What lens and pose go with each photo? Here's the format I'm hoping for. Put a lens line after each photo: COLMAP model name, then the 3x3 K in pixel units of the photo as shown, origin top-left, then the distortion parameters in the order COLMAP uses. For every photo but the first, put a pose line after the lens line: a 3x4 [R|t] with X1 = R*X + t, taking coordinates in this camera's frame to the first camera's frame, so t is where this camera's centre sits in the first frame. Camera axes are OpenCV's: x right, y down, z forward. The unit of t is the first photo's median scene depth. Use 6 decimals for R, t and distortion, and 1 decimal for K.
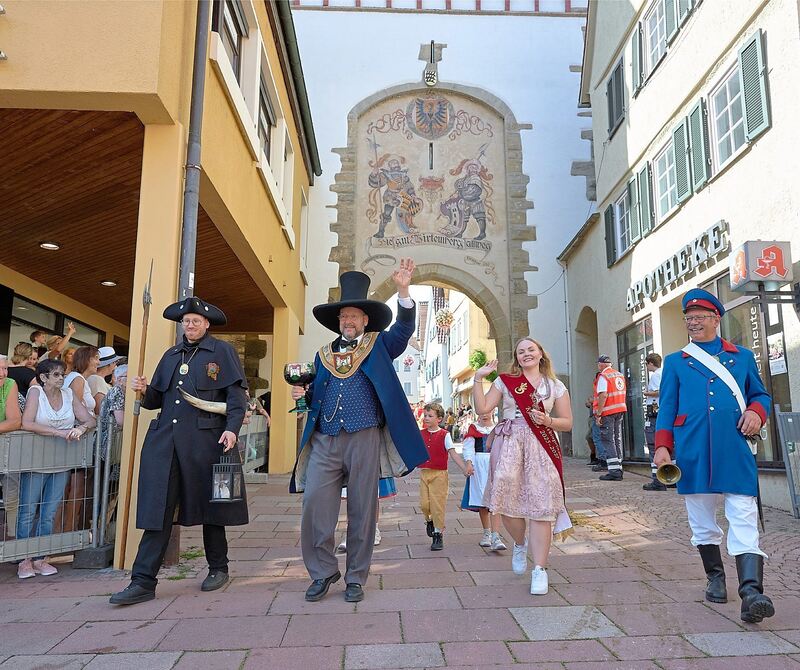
lens RADIAL K [[682.1, 0, 398.7], [0, 682.1, 336.3], [0, 0, 1]] dist [0.001677, 0.002157]
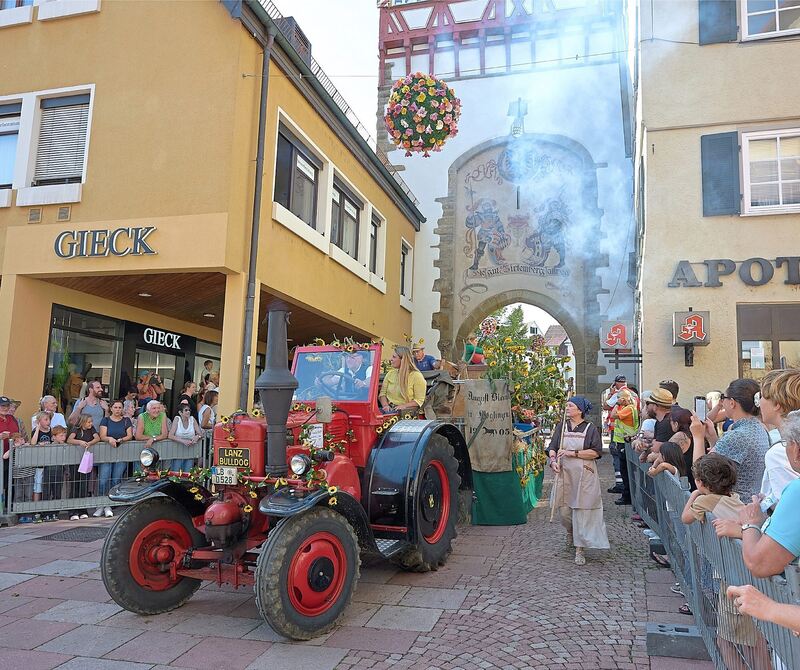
lens RADIAL K [[692.8, 0, 394.8], [0, 692.8, 328.8], [0, 0, 1]] dist [0.010138, 0.012699]
pose [[0.950089, -0.015880, -0.311574, 0.220048], [0.022240, 0.999610, 0.016873, -0.062877], [0.311185, -0.022960, 0.950072, -0.220401]]
